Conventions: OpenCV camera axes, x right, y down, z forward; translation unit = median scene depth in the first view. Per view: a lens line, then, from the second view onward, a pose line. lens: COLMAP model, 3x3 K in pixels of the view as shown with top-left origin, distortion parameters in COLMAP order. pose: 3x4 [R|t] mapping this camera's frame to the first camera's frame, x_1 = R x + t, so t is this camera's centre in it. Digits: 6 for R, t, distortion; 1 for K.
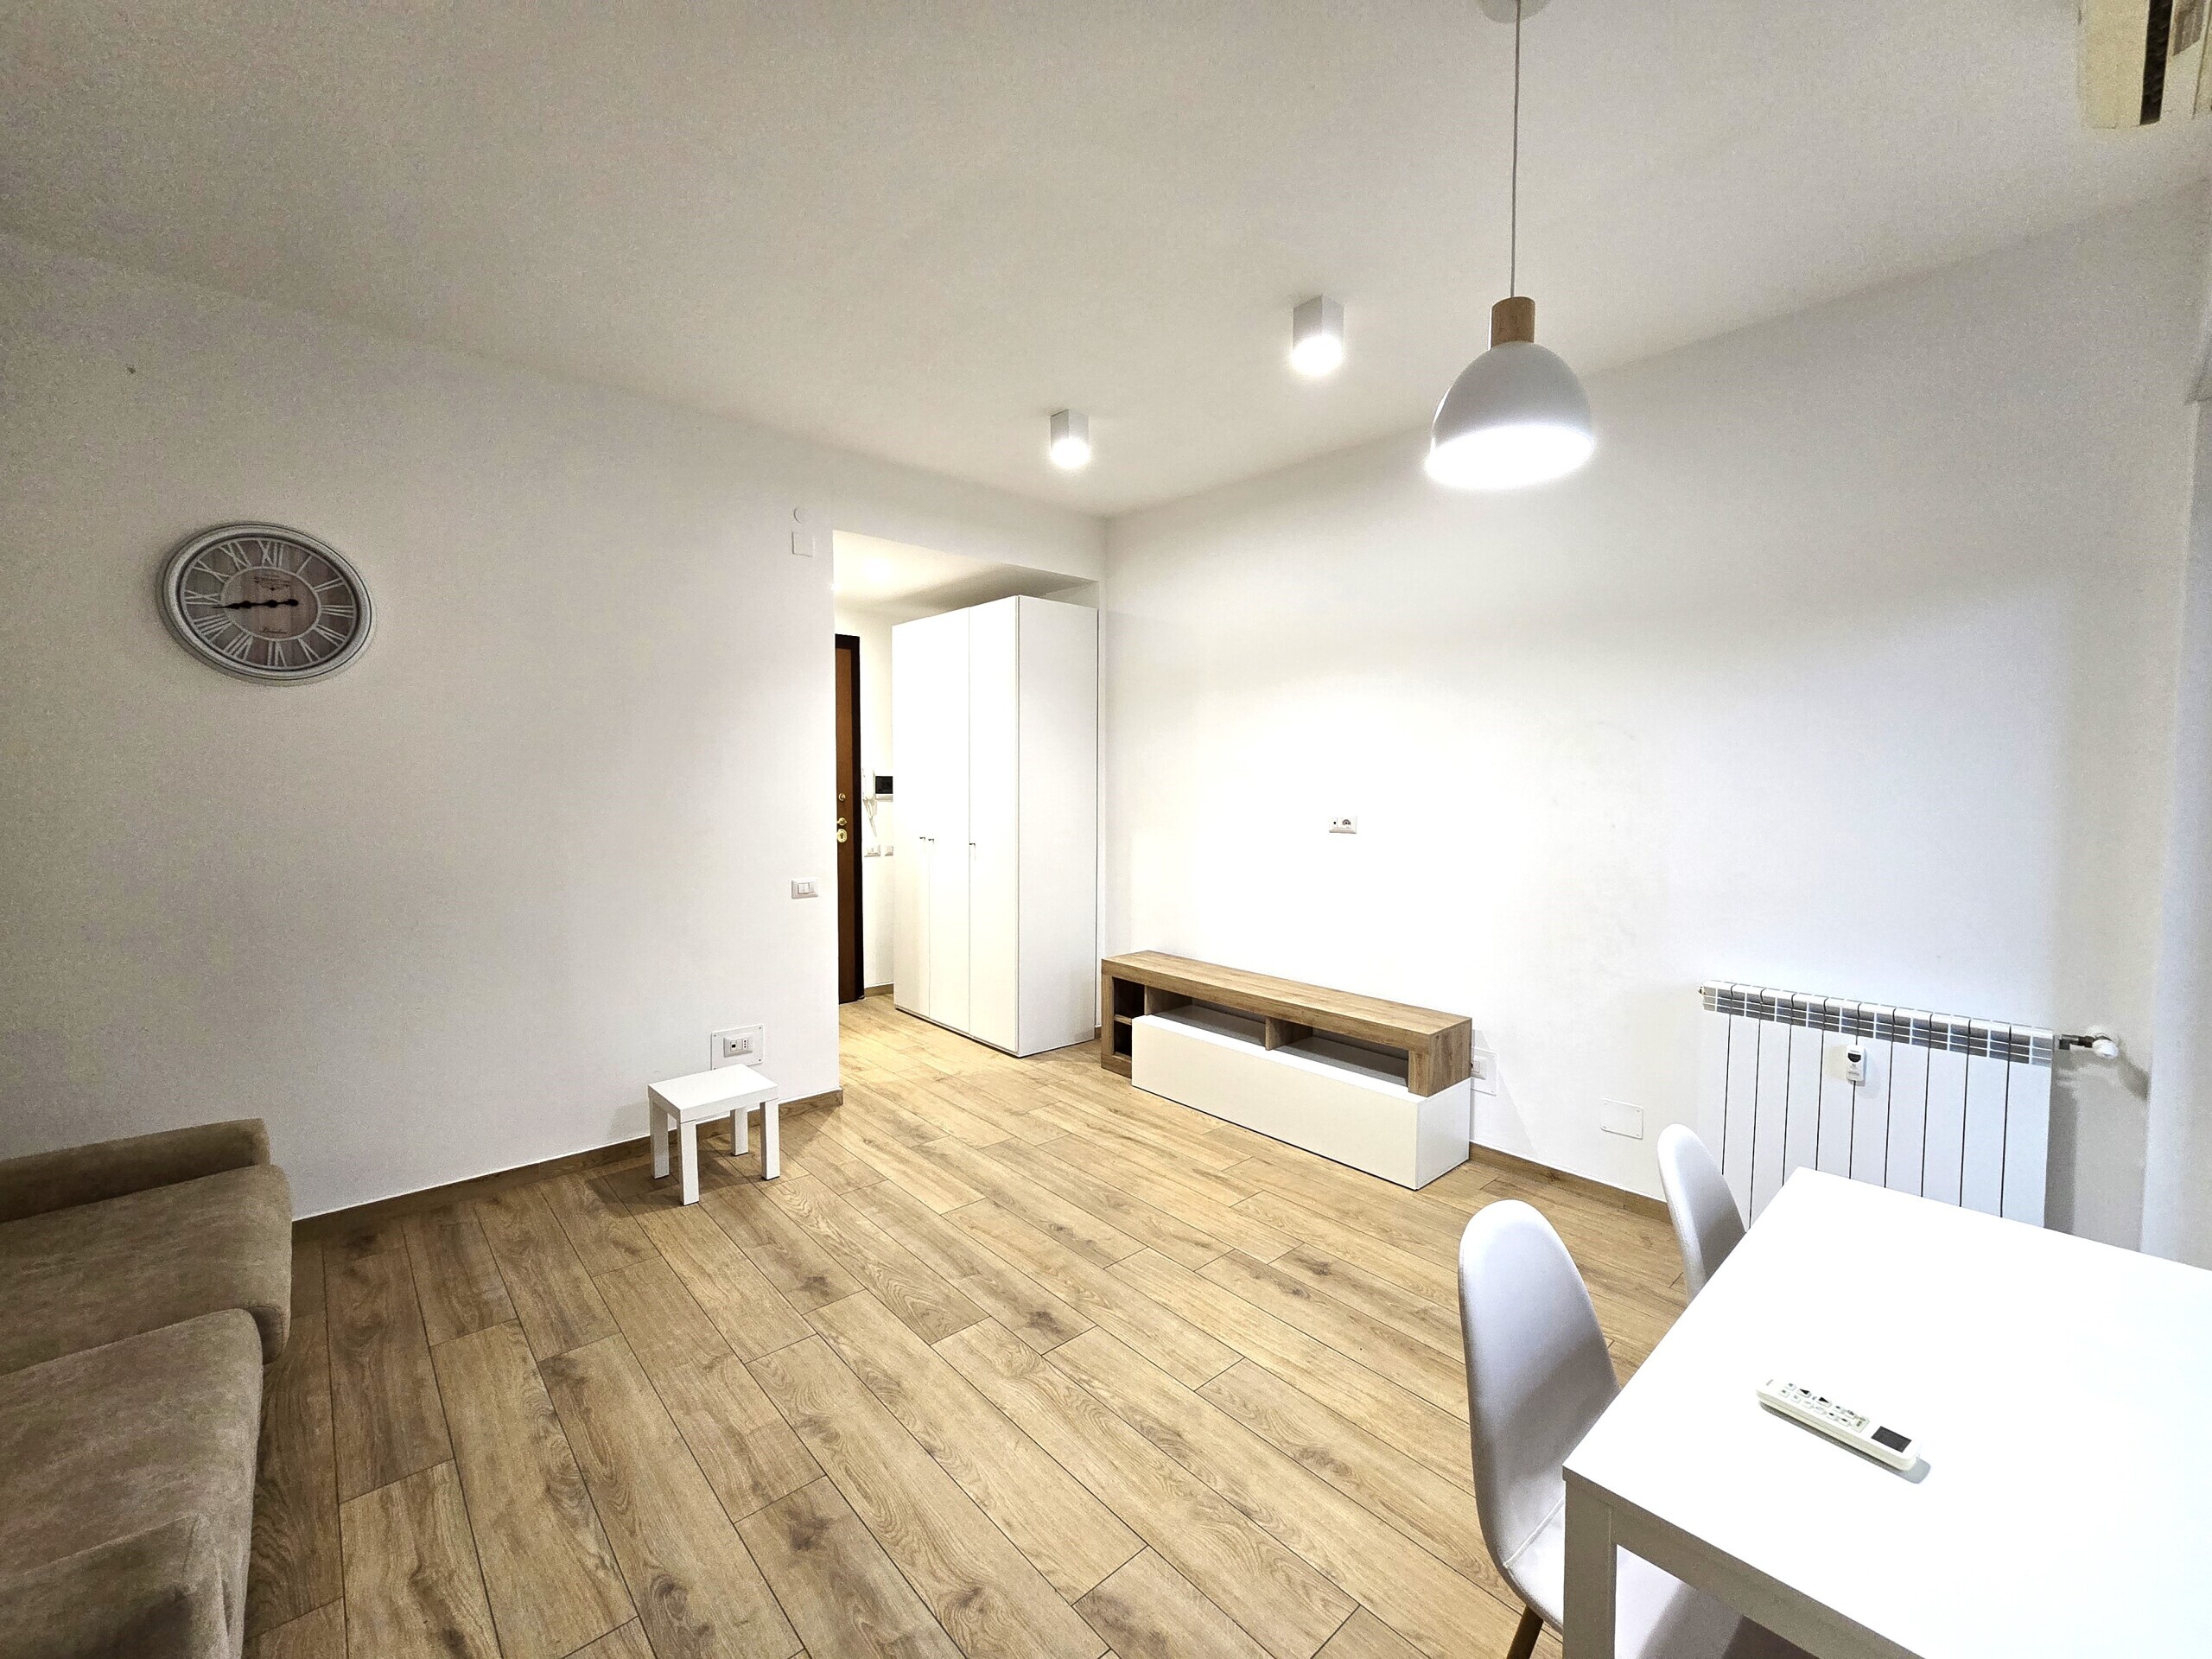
lens RADIAL K [[905.0, 0, 1127.9], [0, 905.0, 824.5], [0, 0, 1]] dist [-0.001510, -0.000639]
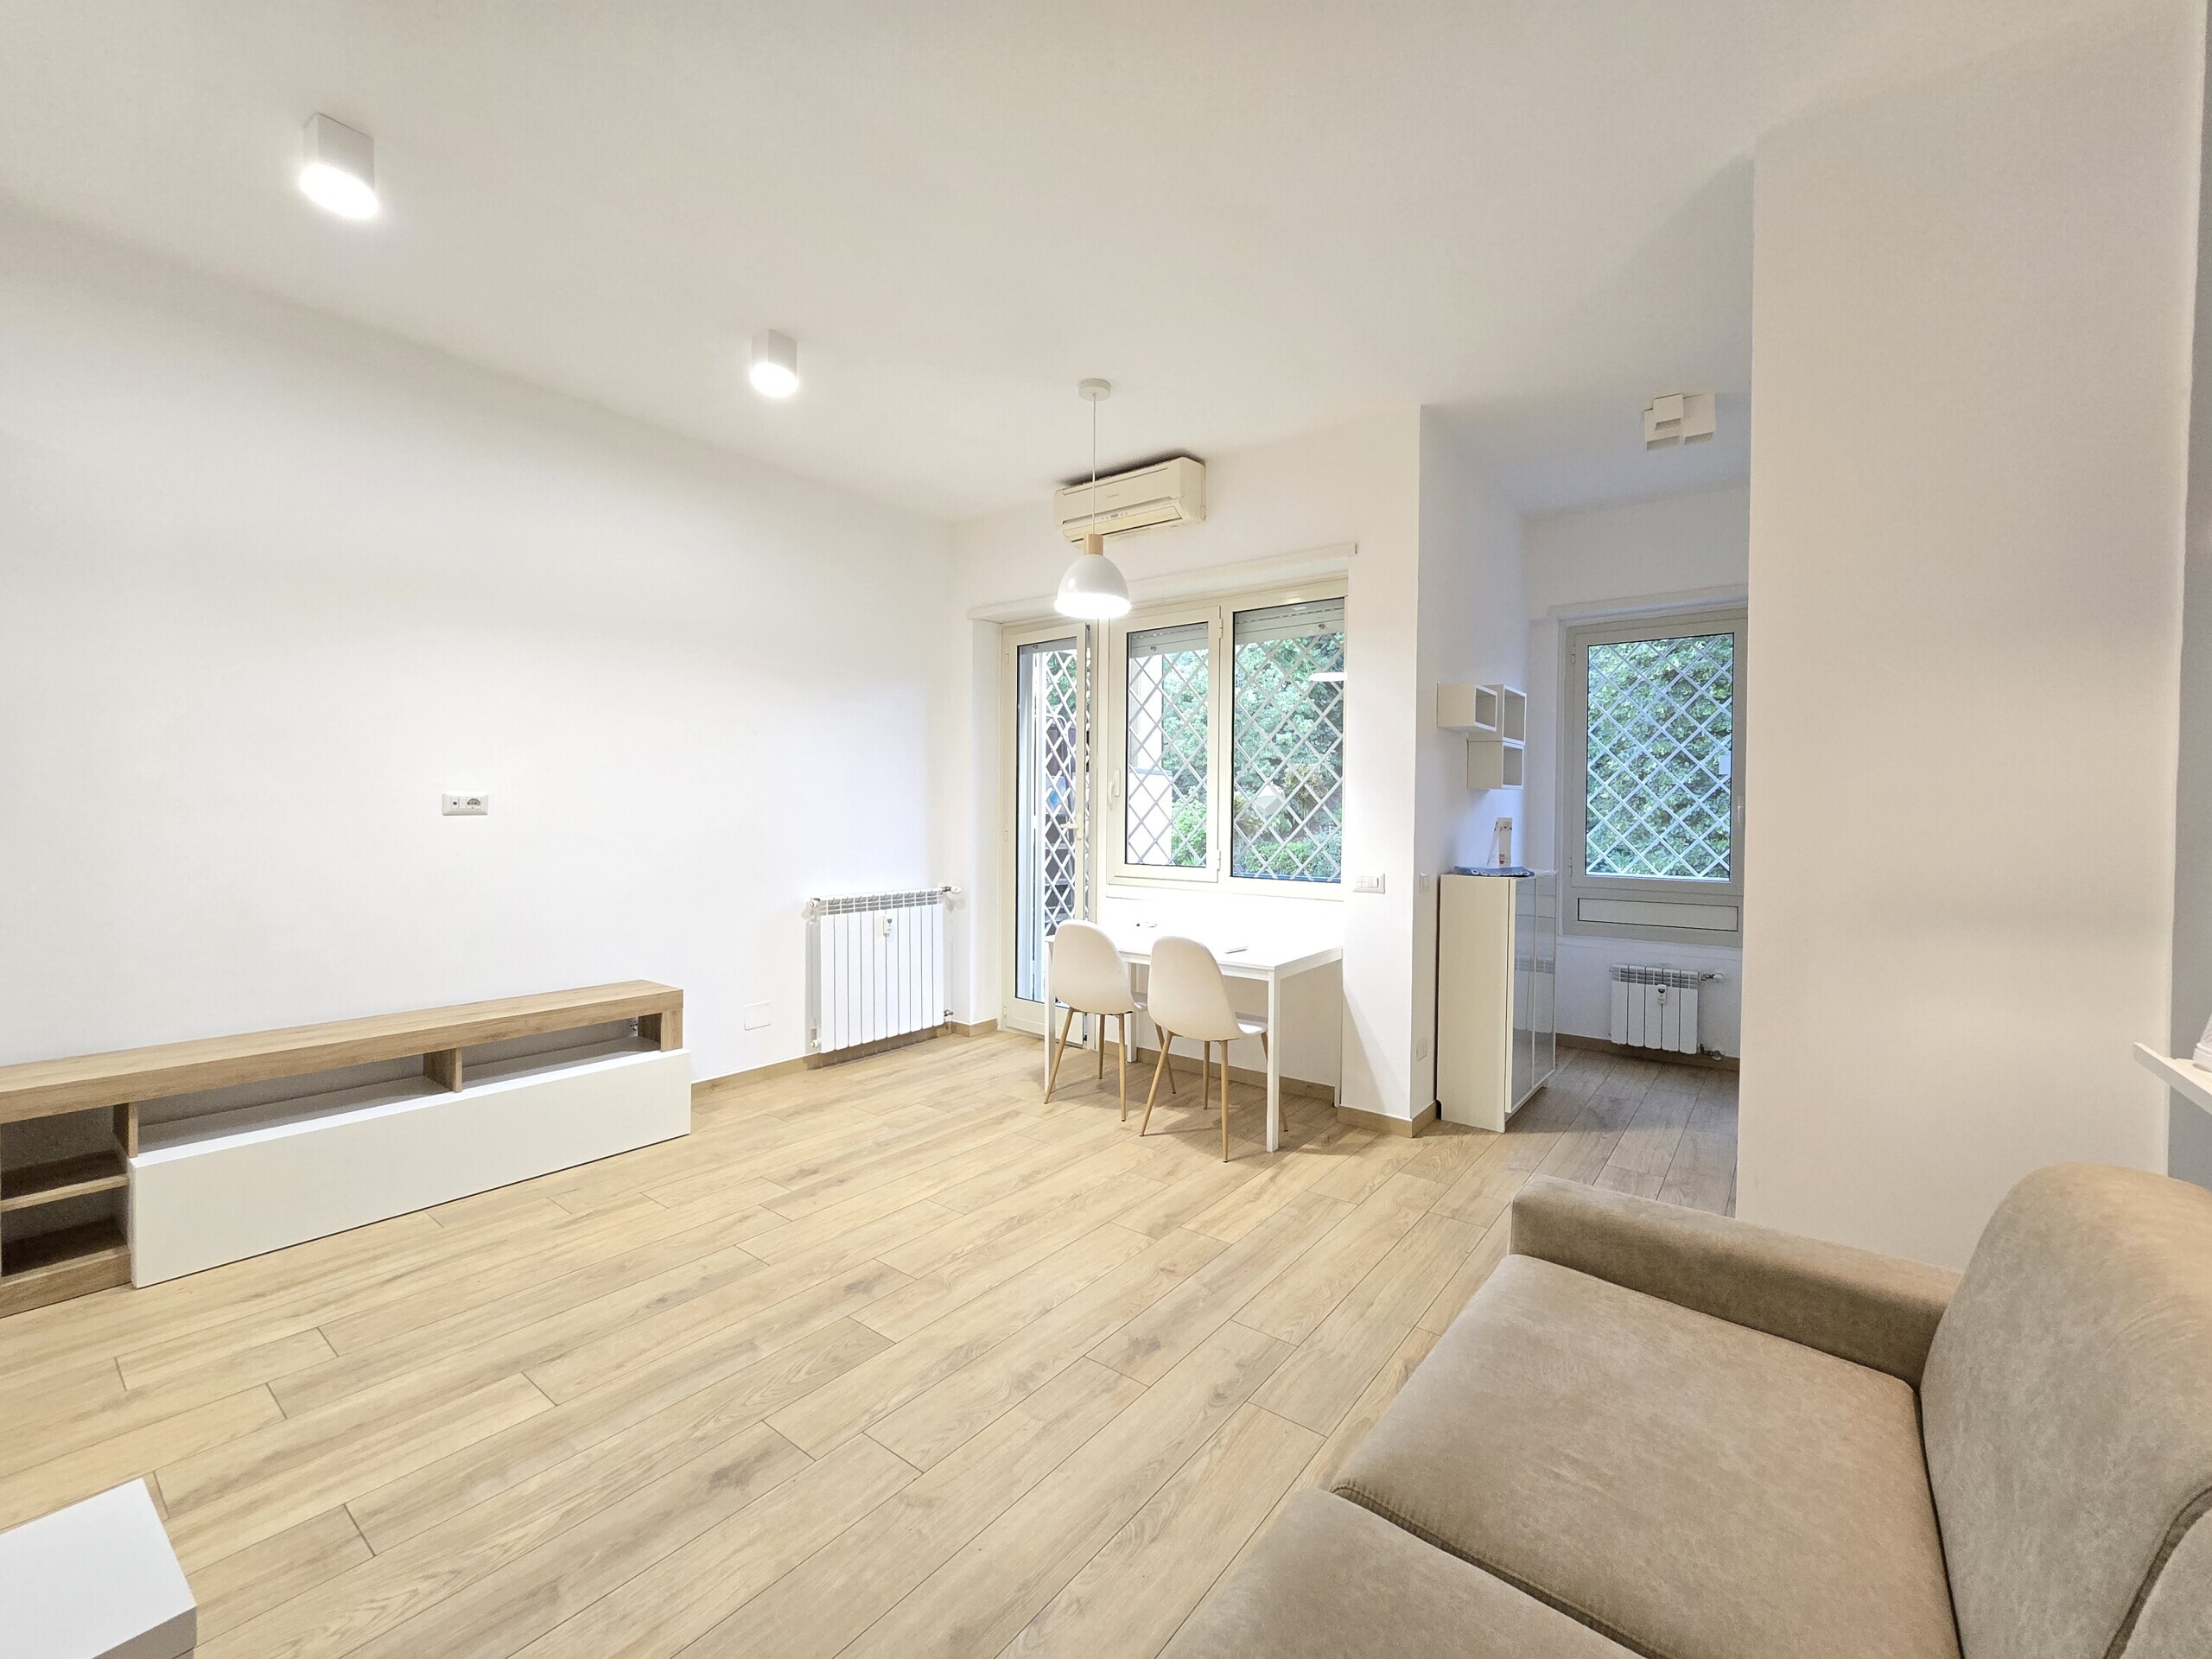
lens RADIAL K [[905.0, 0, 1127.9], [0, 905.0, 824.5], [0, 0, 1]] dist [-0.001510, -0.000639]
pose [[-0.180049, -0.024613, 0.983350, -1.006167], [0.040058, 0.998674, 0.032331, 0.022764], [-0.982842, 0.045212, -0.178824, 0.789622]]
